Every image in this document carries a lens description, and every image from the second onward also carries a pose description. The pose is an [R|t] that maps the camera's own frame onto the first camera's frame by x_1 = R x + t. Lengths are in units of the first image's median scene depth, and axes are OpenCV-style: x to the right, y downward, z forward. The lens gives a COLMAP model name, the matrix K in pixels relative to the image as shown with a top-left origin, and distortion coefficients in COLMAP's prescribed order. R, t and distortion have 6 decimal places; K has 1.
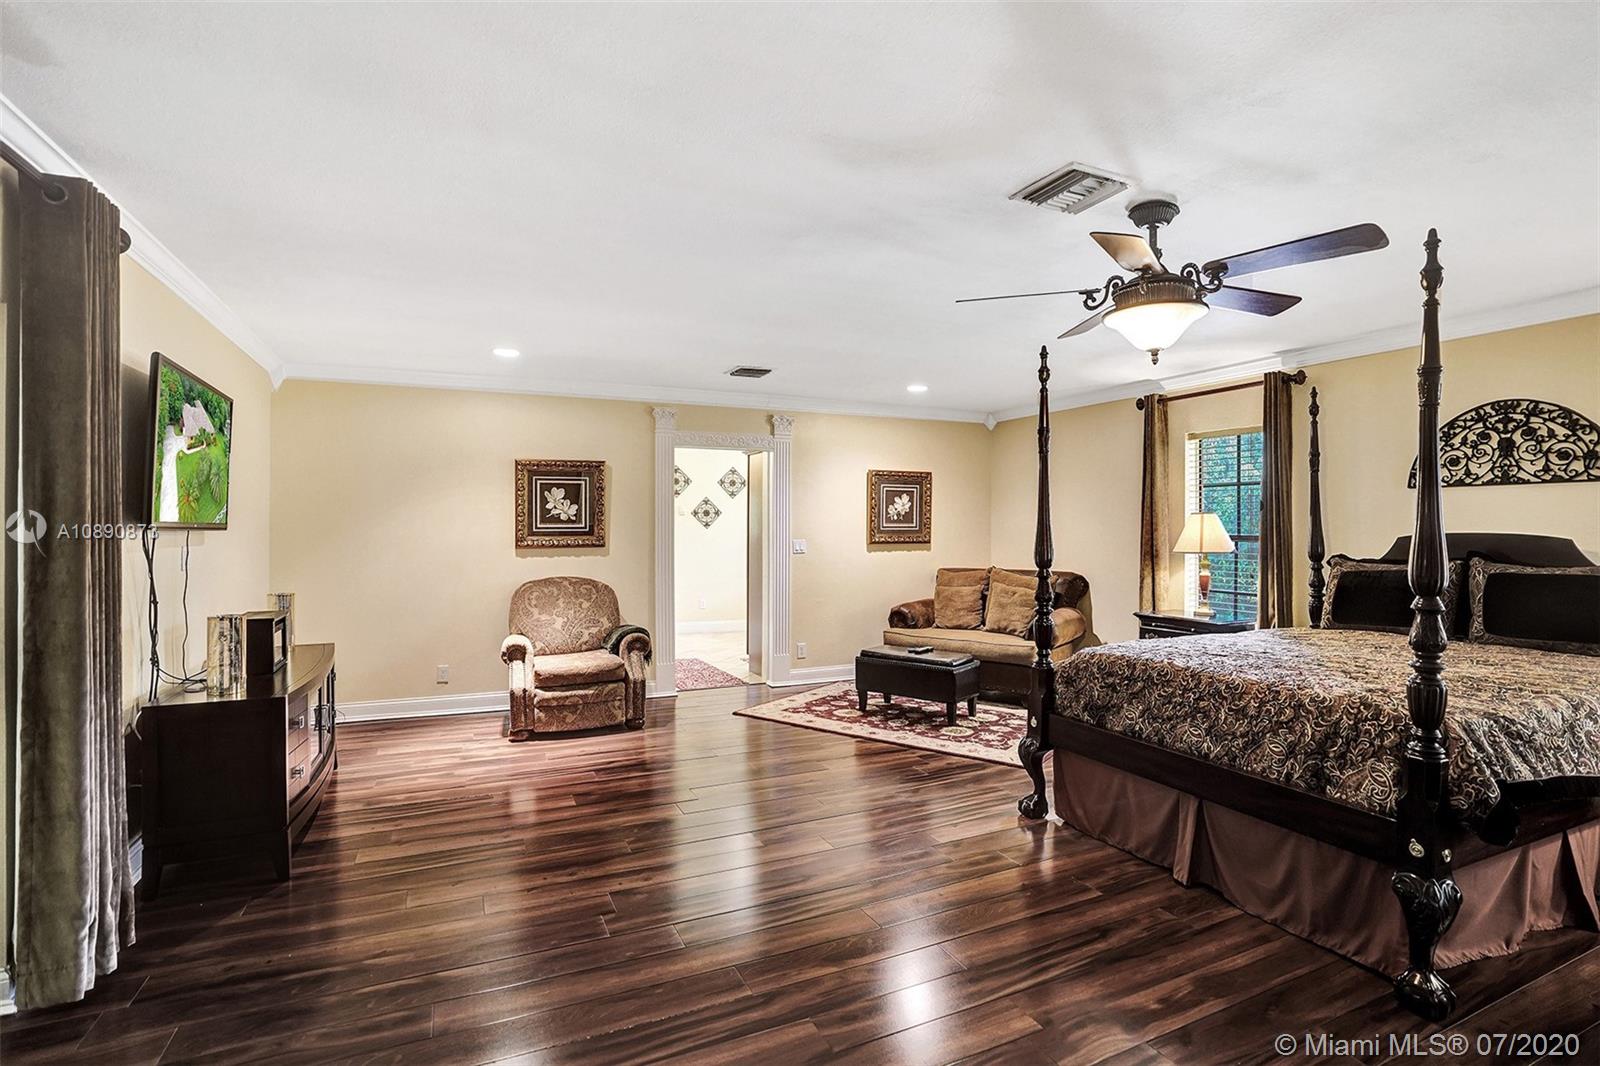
lens RADIAL K [[750.6, 0, 801.0], [0, 750.6, 534.7], [0, 0, 1]] dist [-0.068155, 0.027889]
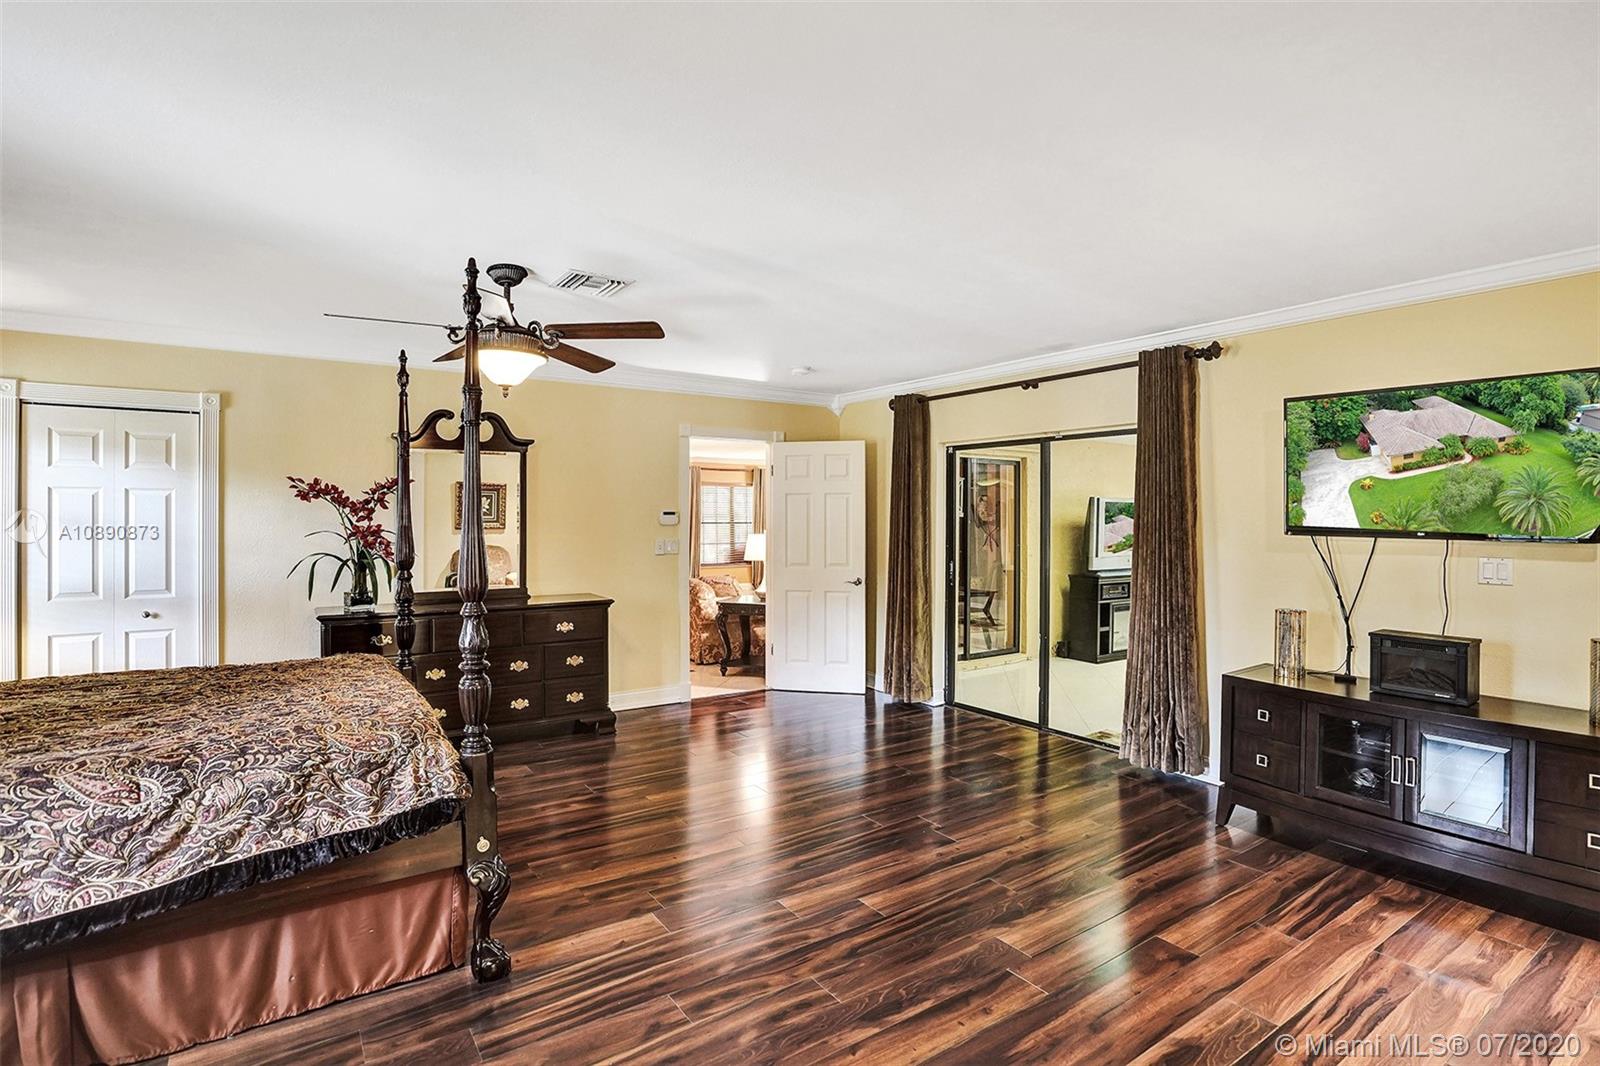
lens RADIAL K [[797.7, 0, 800.3], [0, 797.7, 522.1], [0, 0, 1]] dist [-0.066849, 0.026835]
pose [[-0.985472, -0.004185, -0.169788, 0.146952], [-0.007645, 0.999776, 0.019729, -0.036317], [0.169667, 0.020740, -0.985283, 1.577204]]
